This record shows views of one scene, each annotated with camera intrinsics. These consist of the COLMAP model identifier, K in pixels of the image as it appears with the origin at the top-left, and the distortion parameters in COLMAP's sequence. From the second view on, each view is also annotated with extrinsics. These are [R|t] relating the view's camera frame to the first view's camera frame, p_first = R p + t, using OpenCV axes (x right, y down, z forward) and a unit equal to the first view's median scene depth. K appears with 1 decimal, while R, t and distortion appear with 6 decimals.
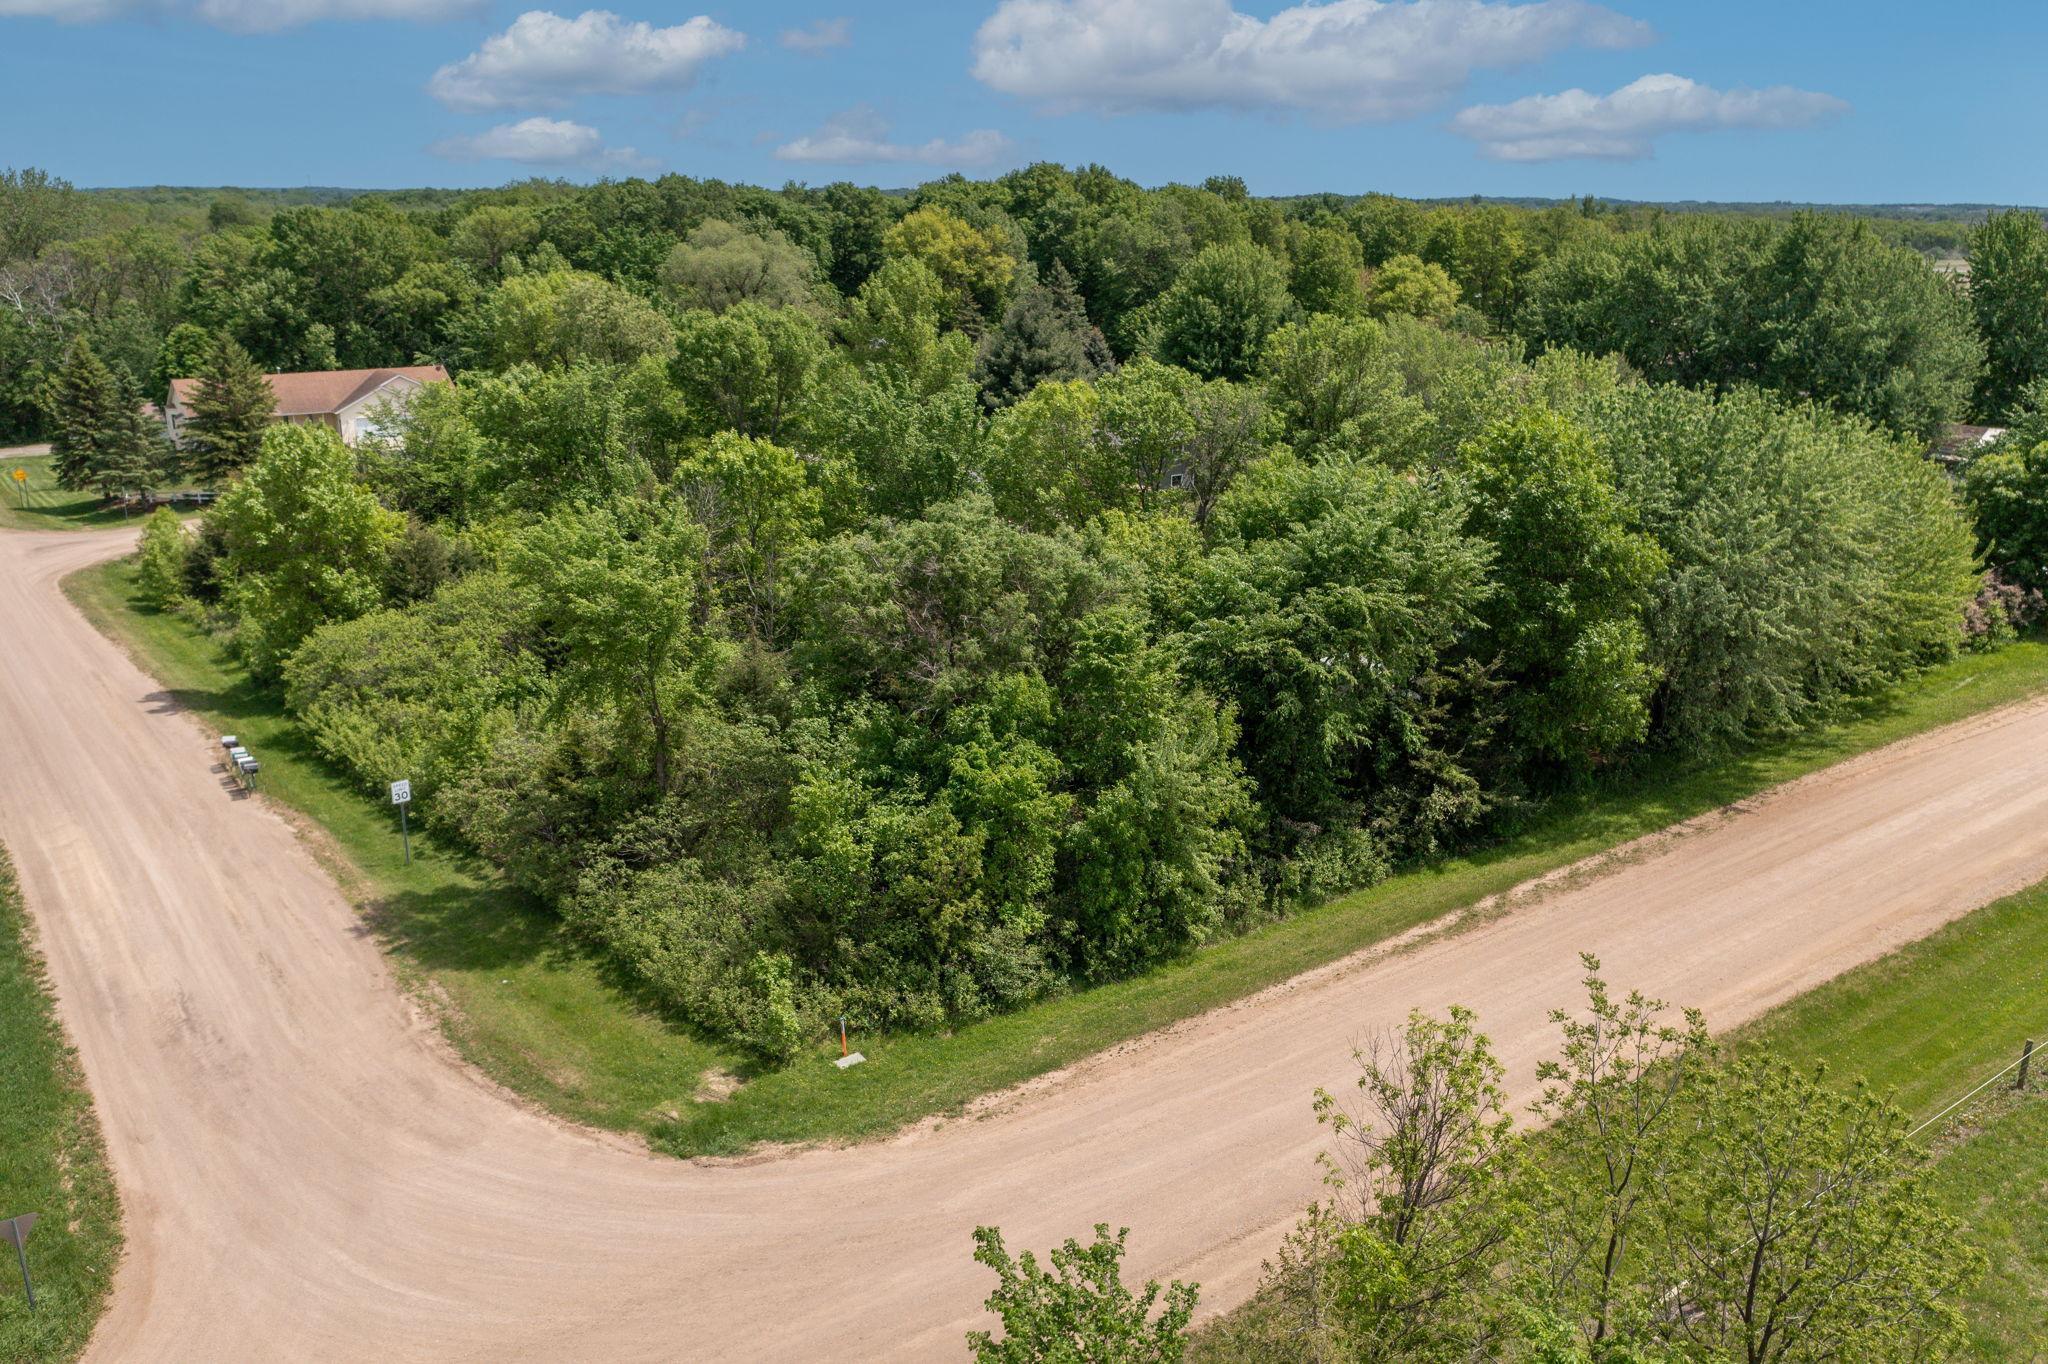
lens RADIAL K [[1610.3, 0, 1023.9], [0, 1610.3, 700.1], [0, 0, 1]] dist [-0.023277, 0.005449]
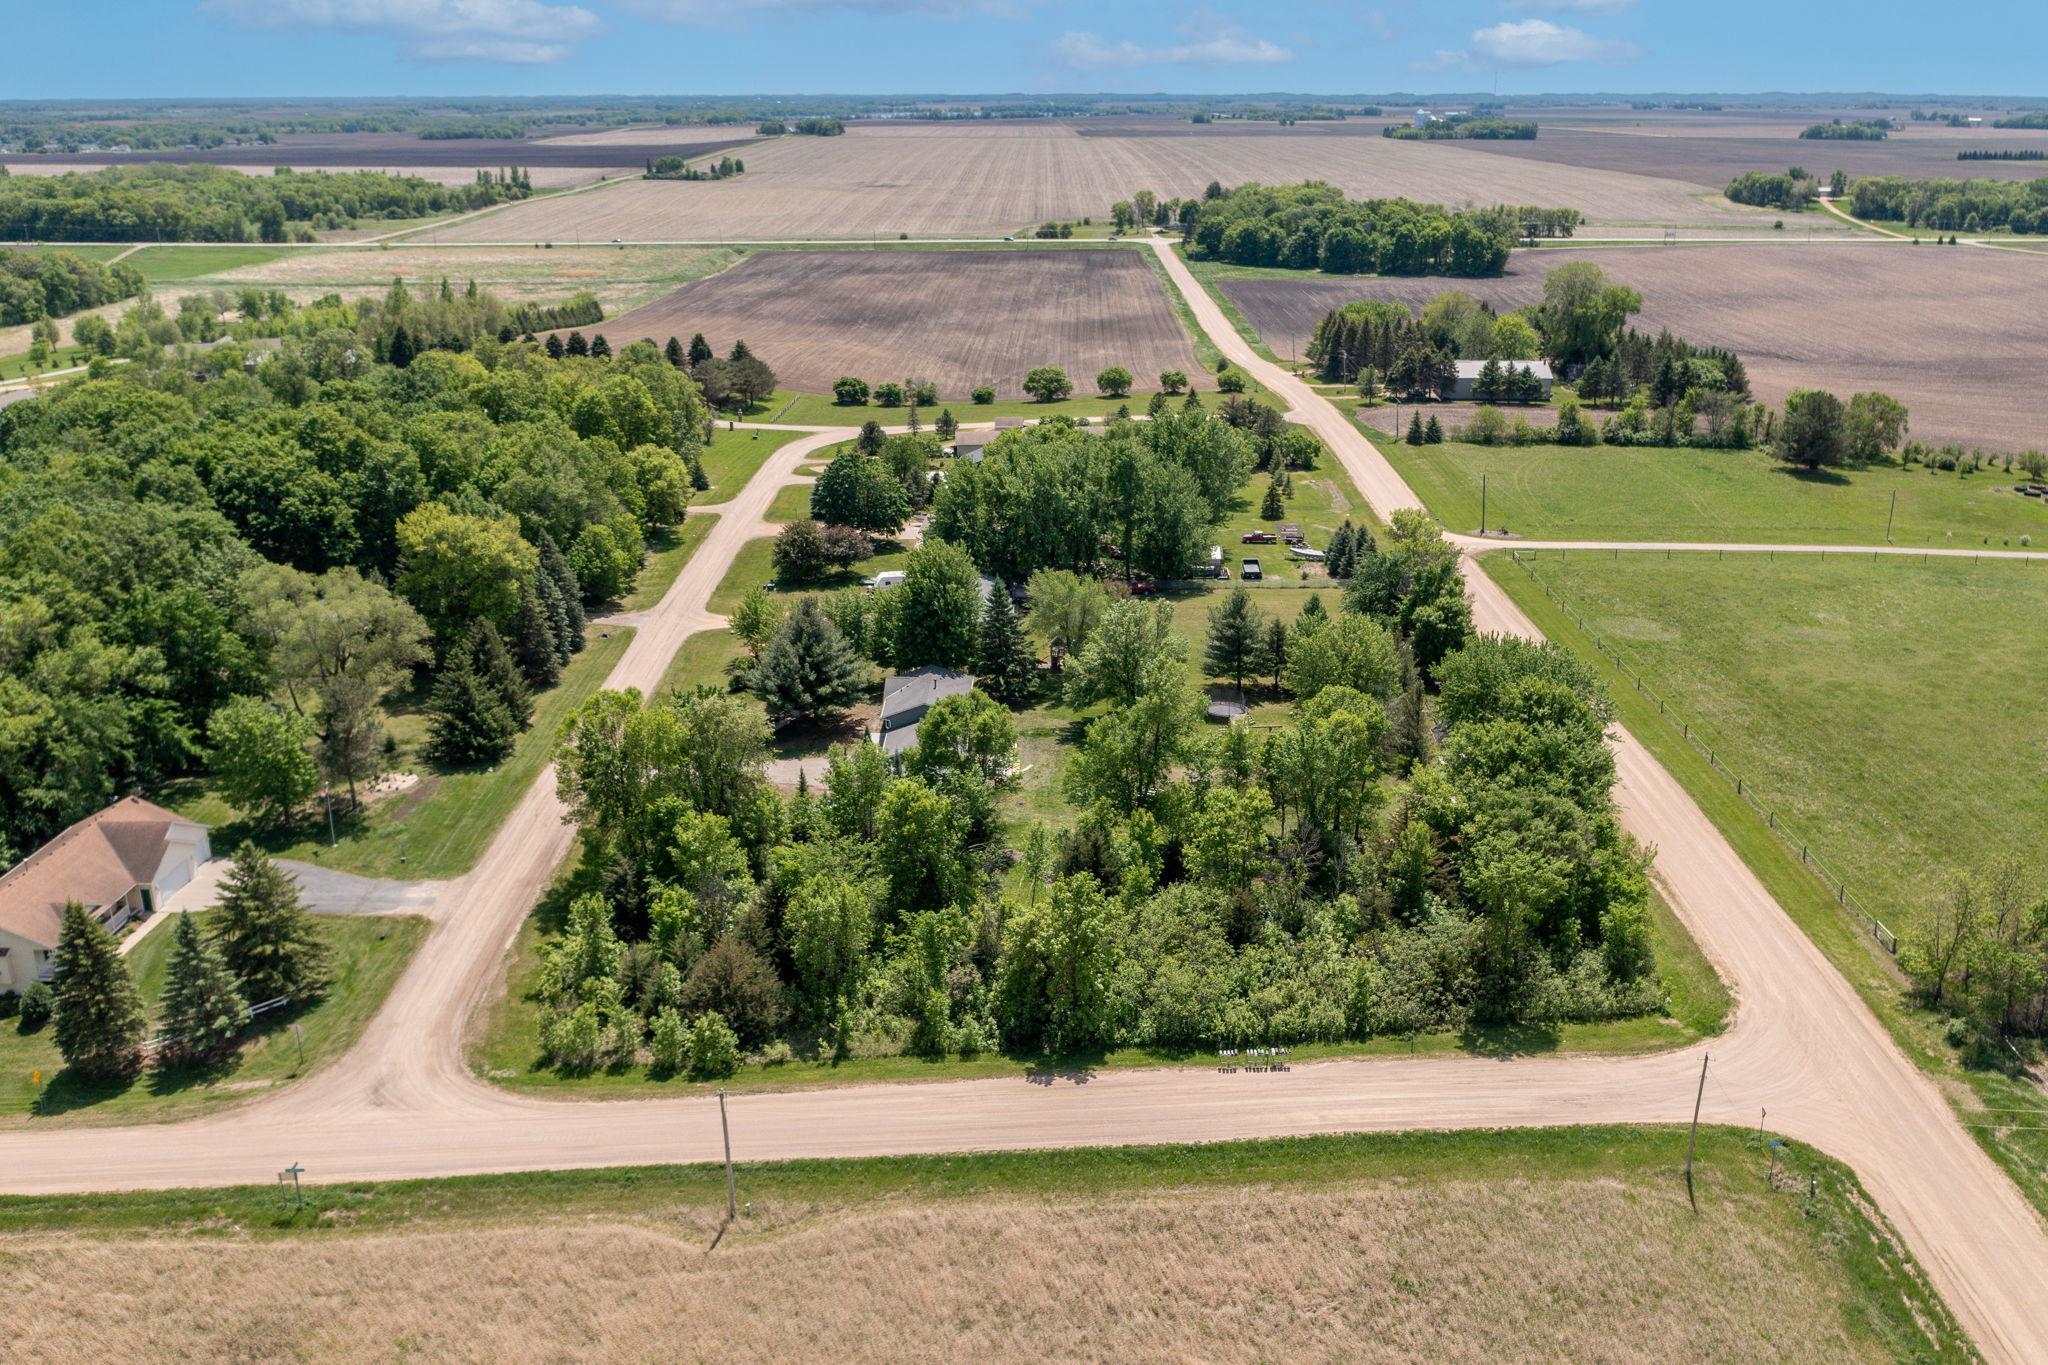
lens RADIAL K [[1724.0, 0, 1091.1], [0, 1724.0, 683.7], [0, 0, 1]] dist [-0.017827, -0.004588]
pose [[0.569644, -0.272782, 0.775304, -2.436292], [0.251990, 0.955851, 0.151159, -0.859463], [-0.782309, 0.109262, 0.613233, -0.094922]]
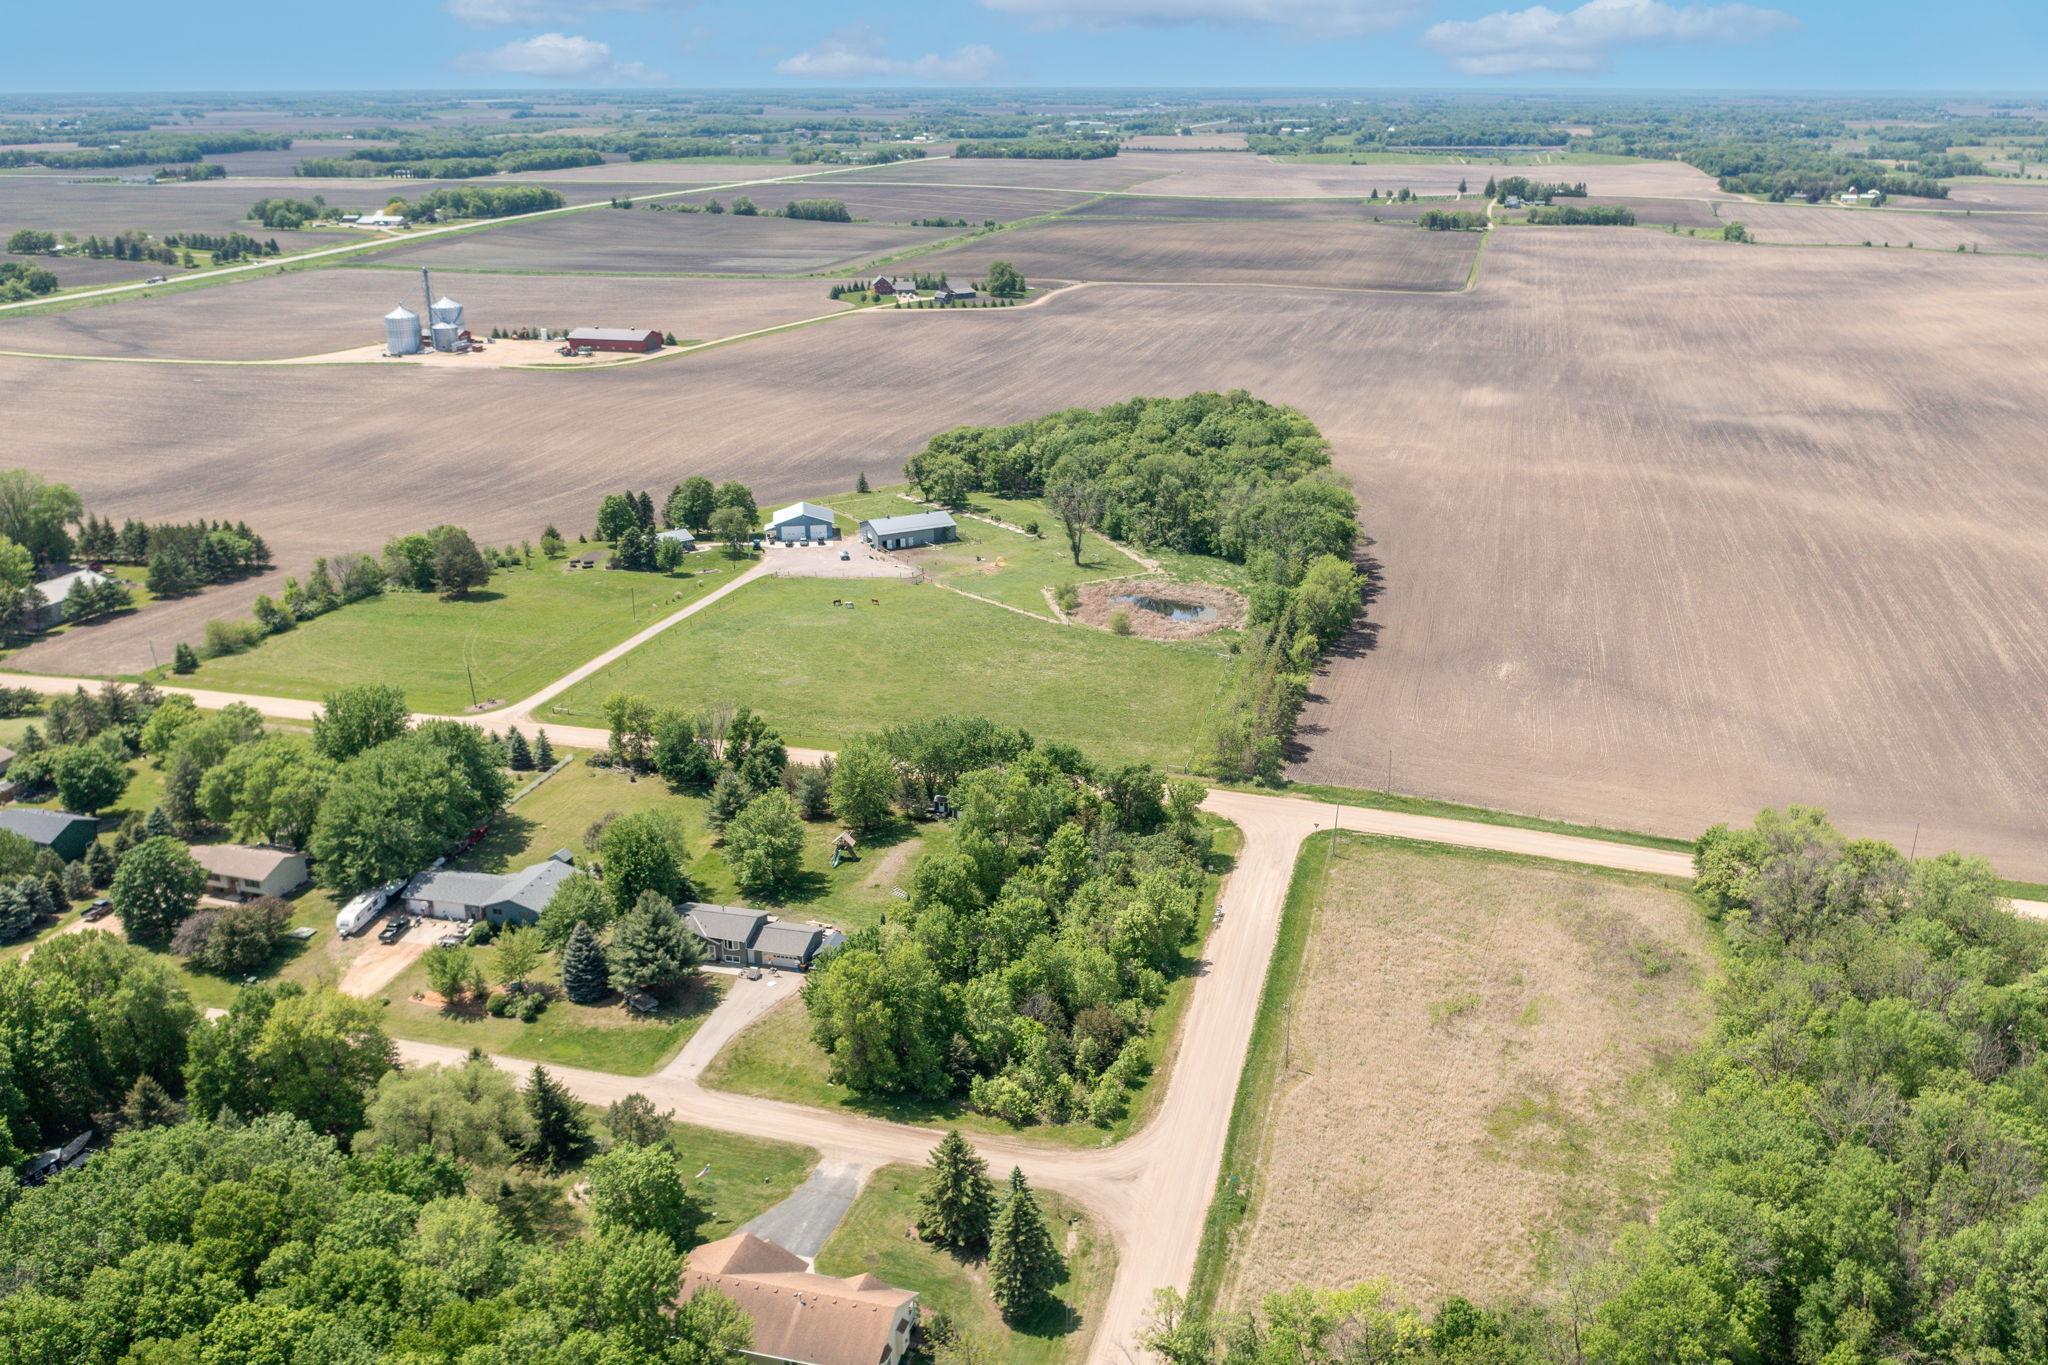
lens RADIAL K [[1651.1, 0, 1024.0], [0, 1651.1, 682.5], [0, 0, 1]] dist [-0.017001, 0.000586]
pose [[-0.607690, -0.273044, 0.745761, -3.583314], [0.241051, 0.831325, 0.500793, -2.973807], [-0.756708, 0.484093, -0.439370, 3.405656]]
